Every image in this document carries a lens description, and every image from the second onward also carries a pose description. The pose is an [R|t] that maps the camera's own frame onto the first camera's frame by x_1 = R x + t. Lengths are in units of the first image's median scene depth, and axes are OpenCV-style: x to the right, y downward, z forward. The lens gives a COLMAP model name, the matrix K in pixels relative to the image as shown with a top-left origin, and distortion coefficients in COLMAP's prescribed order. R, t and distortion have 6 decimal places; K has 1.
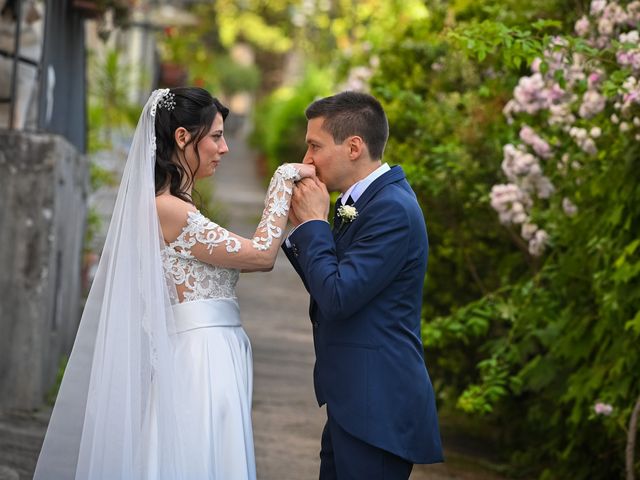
lens RADIAL K [[3547.4, 0, 320.0], [0, 3547.4, 240.0], [0, 0, 1]] dist [1.259986, -7.534294]
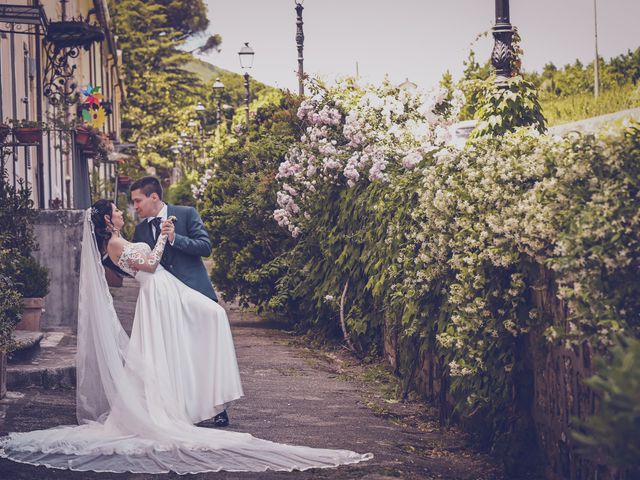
lens RADIAL K [[3550.3, 0, 320.0], [0, 3550.3, 240.0], [0, 0, 1]] dist [0.027951, -2.231793]
pose [[0.993040, -0.103661, 0.055913, -0.053101], [0.106099, 0.993445, -0.042551, 0.106047], [-0.051135, 0.048188, 0.997529, -1.312576]]
